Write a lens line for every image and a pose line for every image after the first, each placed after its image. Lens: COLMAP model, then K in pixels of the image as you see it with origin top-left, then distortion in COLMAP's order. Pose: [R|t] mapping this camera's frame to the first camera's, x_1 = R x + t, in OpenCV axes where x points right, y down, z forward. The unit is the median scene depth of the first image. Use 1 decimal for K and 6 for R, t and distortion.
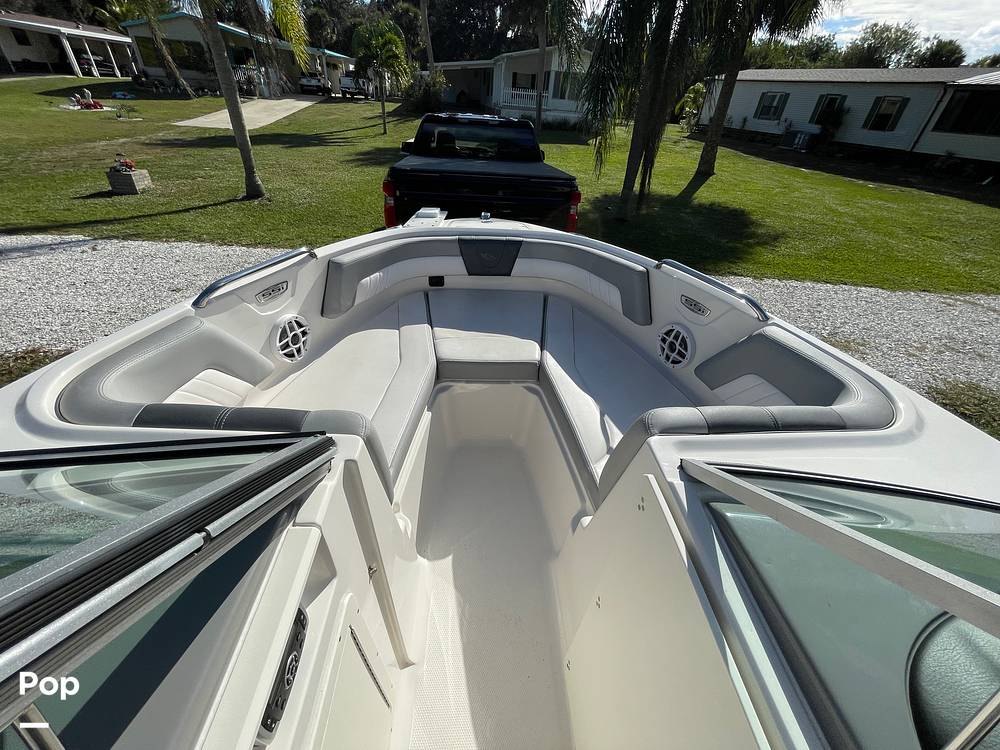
lens RADIAL K [[404.4, 0, 500.8], [0, 404.4, 369.6], [0, 0, 1]] dist [-0.001170, 0.000428]
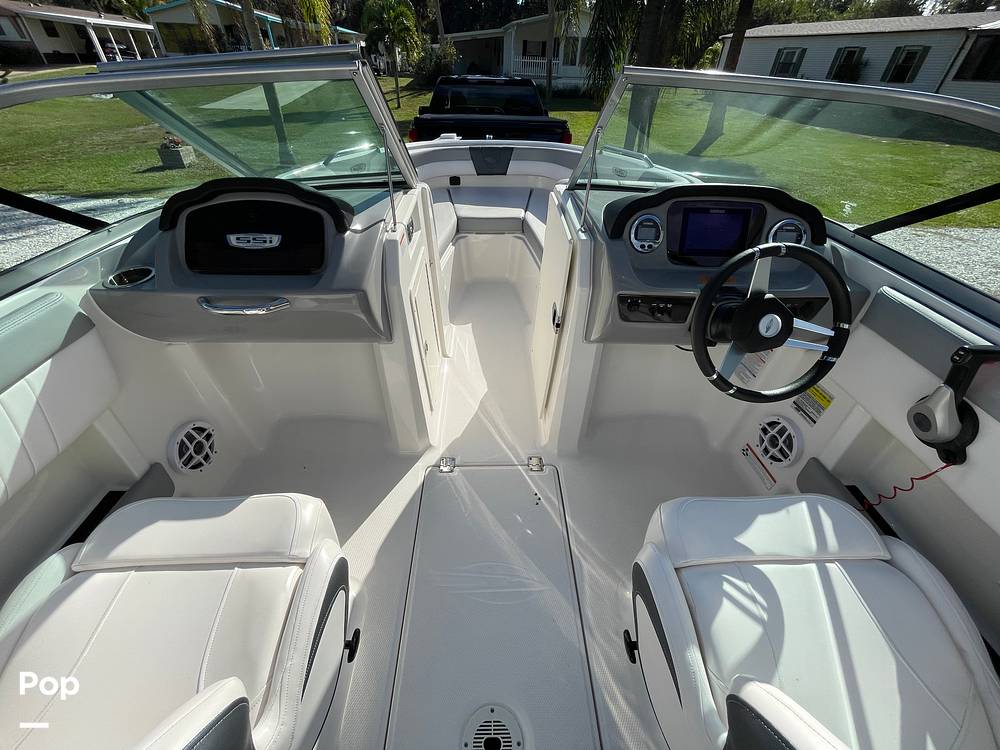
lens RADIAL K [[400.6, 0, 502.4], [0, 400.6, 372.6], [0, 0, 1]] dist [-0.001289, 0.000386]
pose [[0.999040, -0.017603, -0.040126, 0.012283], [0.019775, 0.998323, 0.054399, 0.088009], [0.039102, -0.055141, 0.997713, -0.102085]]
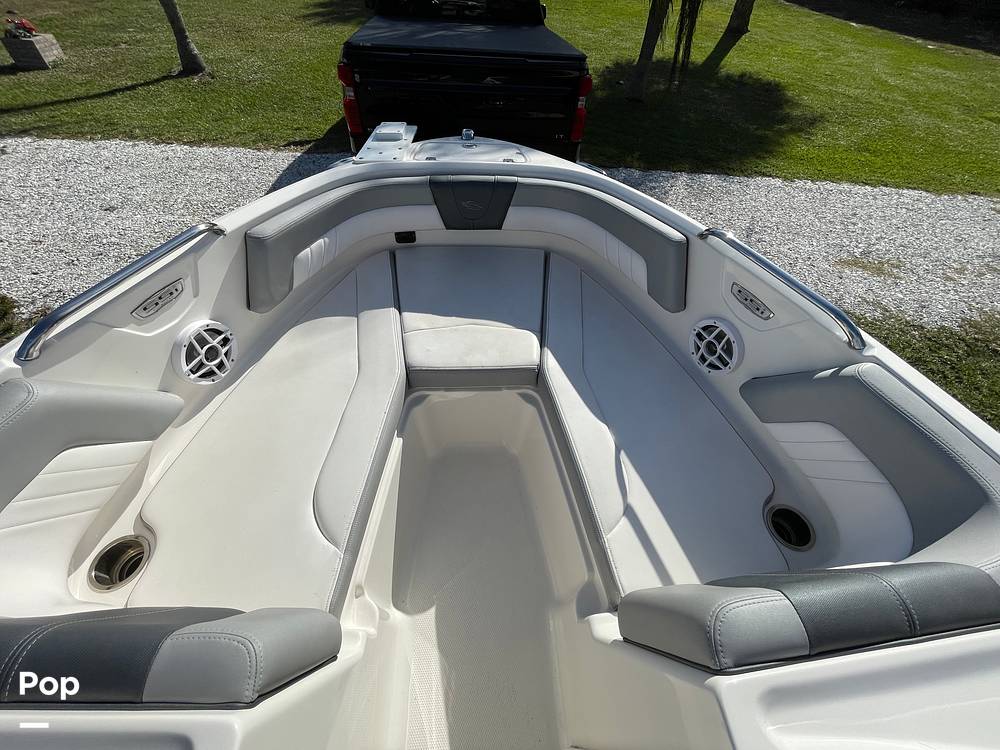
lens RADIAL K [[404.4, 0, 500.8], [0, 404.4, 369.6], [0, 0, 1]] dist [-0.001170, 0.000428]
pose [[0.999883, -0.012839, 0.008363, 0.002889], [0.010355, 0.968488, 0.248846, -0.037511], [-0.011294, -0.248730, 0.968507, 0.043903]]
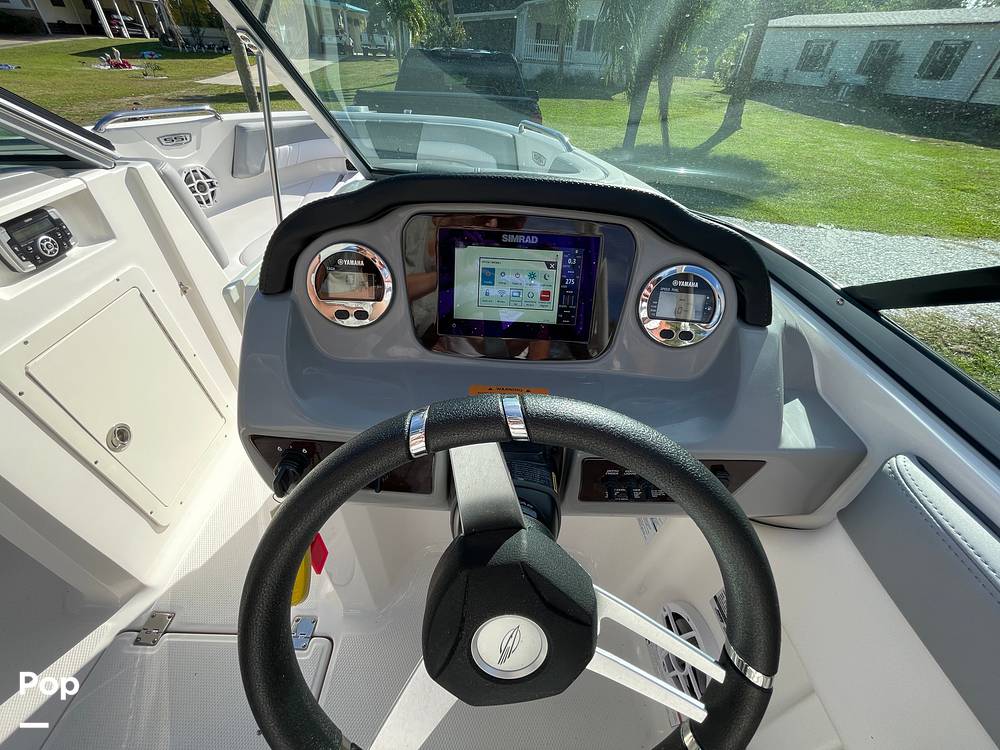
lens RADIAL K [[404.4, 0, 500.8], [0, 404.4, 369.6], [0, 0, 1]] dist [-0.001170, 0.000428]
pose [[0.997810, 0.028280, -0.059796, 0.076046], [-0.024313, 0.997519, 0.066071, 0.059902], [0.061516, -0.064473, 0.996022, -0.028073]]
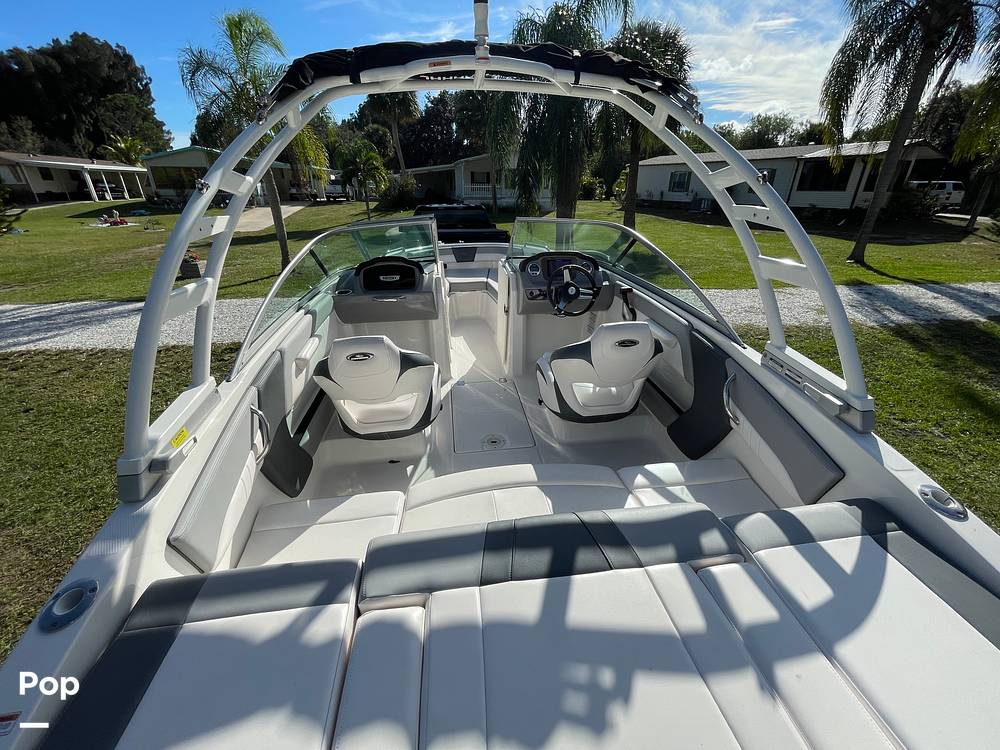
lens RADIAL K [[400.6, 0, 502.4], [0, 400.6, 372.6], [0, 0, 1]] dist [-0.001289, 0.000386]
pose [[0.993724, -0.097439, 0.054943, -0.000798], [0.105057, 0.981640, -0.159203, 0.188574], [-0.038422, 0.163976, 0.985716, -0.290717]]
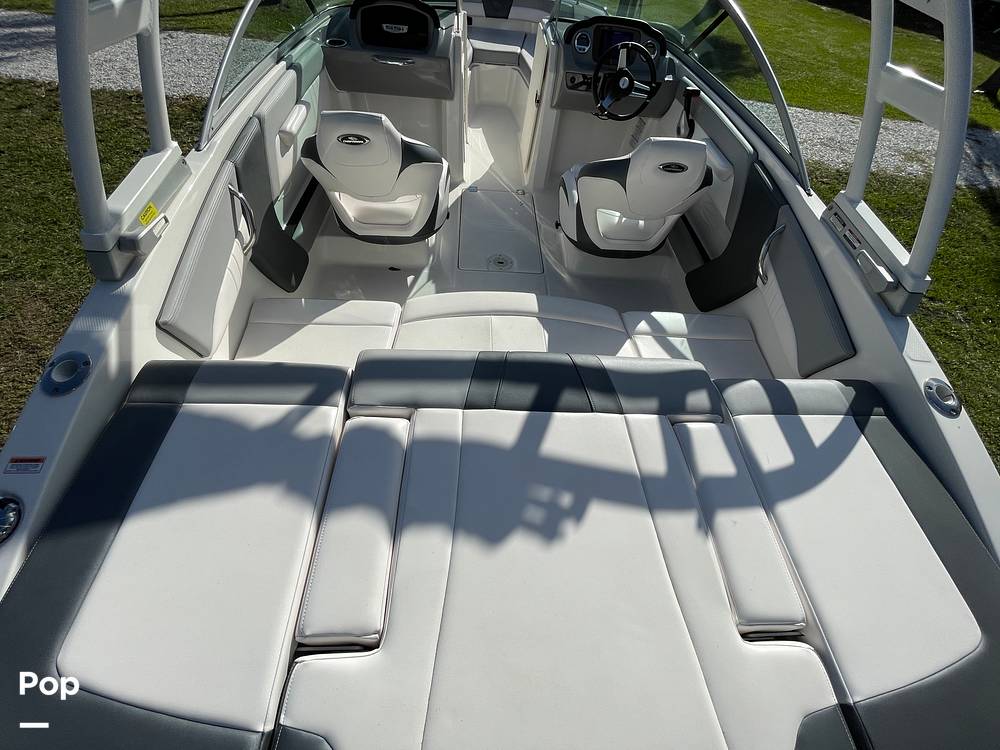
lens RADIAL K [[399.9, 0, 501.6], [0, 399.9, 368.0], [0, 0, 1]] dist [-0.001584, -0.000067]
pose [[0.999405, 0.029064, 0.018561, 0.001670], [-0.033063, 0.960524, 0.276224, 0.184910], [-0.009800, -0.276674, 0.960914, -0.279245]]
